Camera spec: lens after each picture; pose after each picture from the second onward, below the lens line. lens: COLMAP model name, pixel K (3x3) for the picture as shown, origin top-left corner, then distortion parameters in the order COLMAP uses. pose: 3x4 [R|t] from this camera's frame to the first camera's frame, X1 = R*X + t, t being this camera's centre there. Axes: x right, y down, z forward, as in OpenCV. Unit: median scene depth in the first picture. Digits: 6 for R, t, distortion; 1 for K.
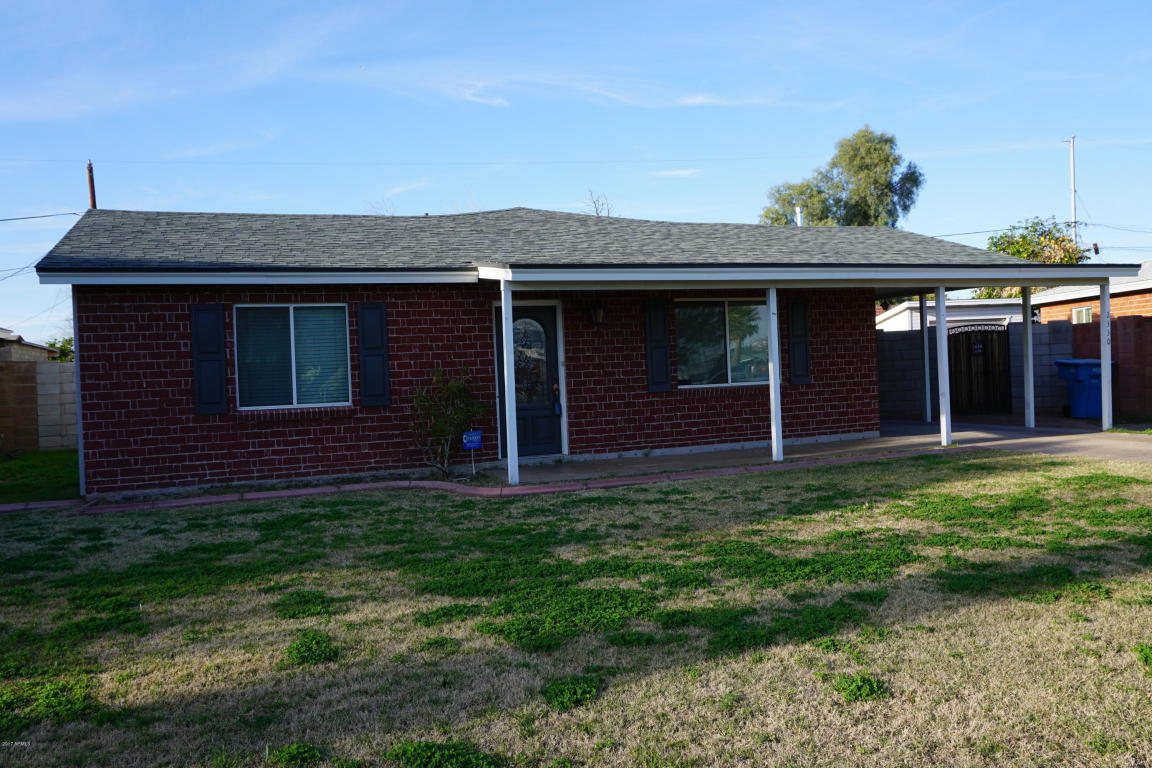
lens RADIAL K [[948.7, 0, 576.0], [0, 948.7, 384.0], [0, 0, 1]] dist [-0.033599, 0.003481]
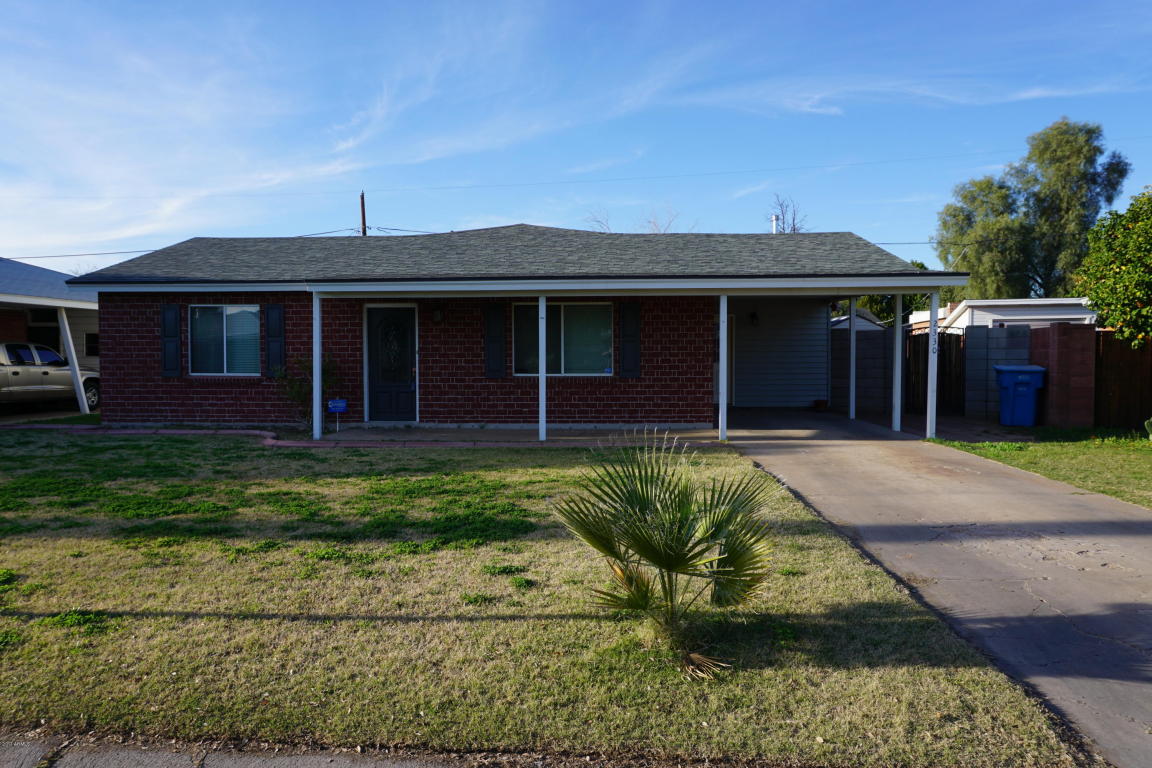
lens RADIAL K [[803.1, 0, 551.6], [0, 803.1, 374.6], [0, 0, 1]] dist [-0.050834, 0.037423]
pose [[0.908458, 0.052887, -0.414616, 0.606106], [-0.042476, 0.998509, 0.034299, -0.035960], [0.415812, -0.013548, 0.909350, 0.073336]]
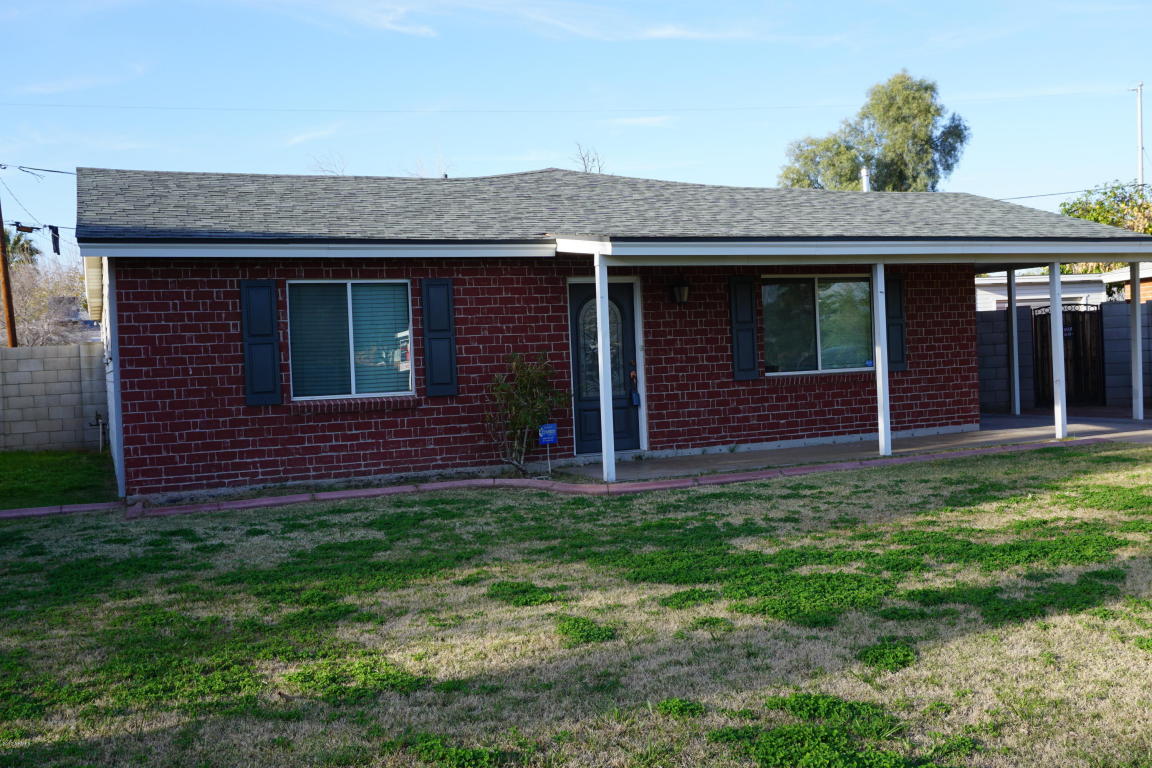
lens RADIAL K [[1157.4, 0, 576.0], [0, 1157.4, 384.0], [0, 0, 1]] dist [-0.023386, -0.002097]
pose [[0.998800, -0.002210, 0.048931, -0.127174], [0.001906, 0.999979, 0.006250, 0.005356], [-0.048943, -0.006149, 0.998783, -0.078660]]
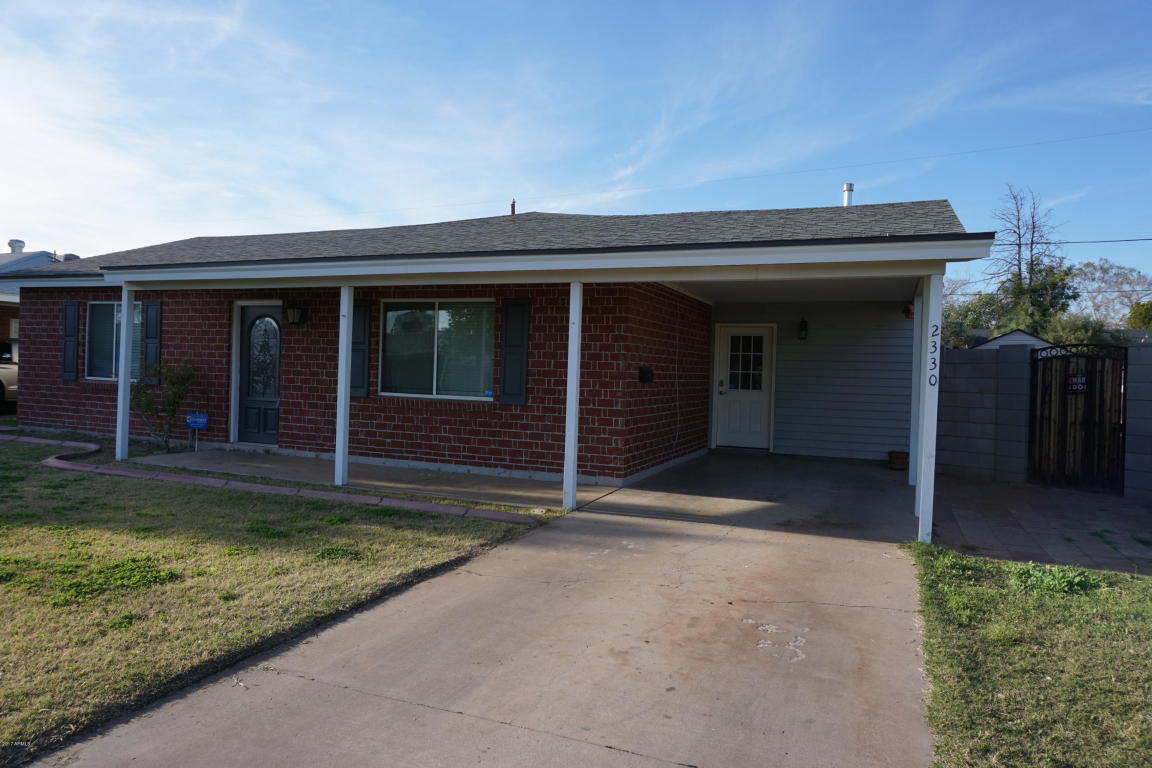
lens RADIAL K [[788.5, 0, 562.1], [0, 788.5, 372.8], [0, 0, 1]] dist [-0.053019, 0.038927]
pose [[0.712017, 0.068705, -0.698792, 0.807031], [-0.072537, 0.997074, 0.024122, -0.050810], [0.698405, 0.033513, 0.714918, 0.589602]]
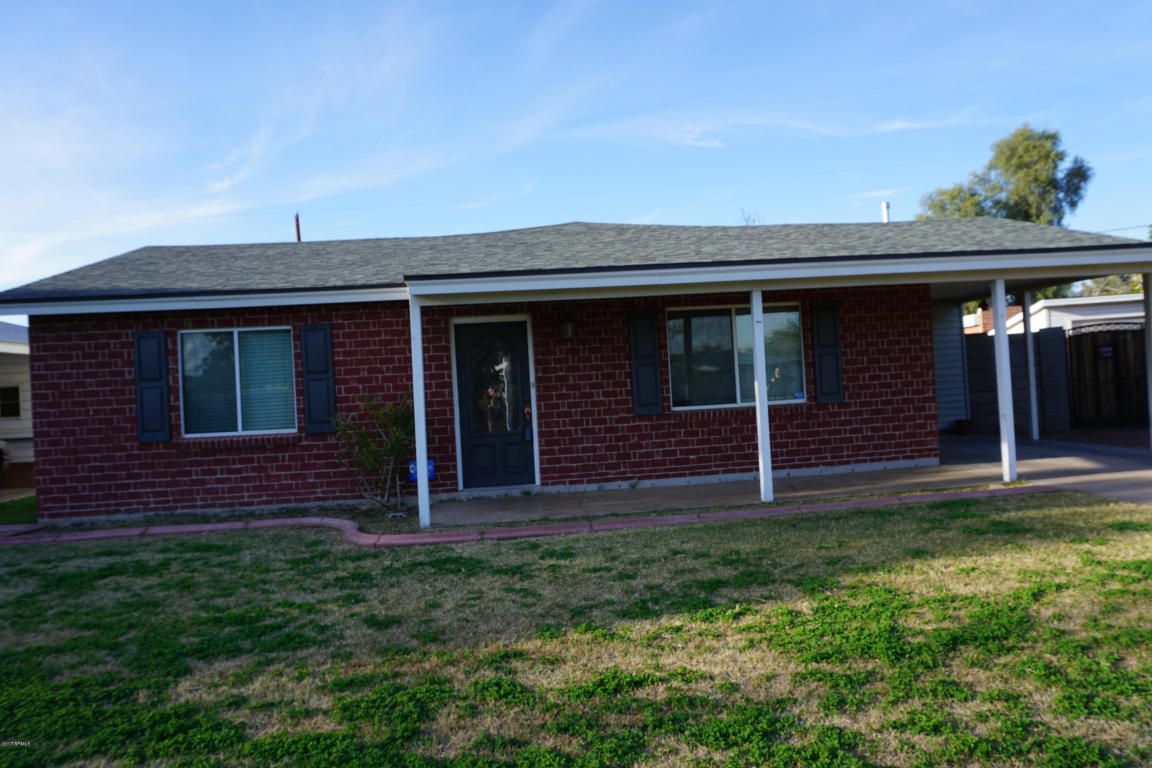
lens RADIAL K [[809.6, 0, 561.8], [0, 809.6, 364.4], [0, 0, 1]] dist [-0.074571, 0.065406]
pose [[0.961794, -0.017689, -0.273202, 0.221188], [0.010625, 0.999570, -0.027314, -0.018973], [0.273568, 0.023368, 0.961569, 0.264086]]
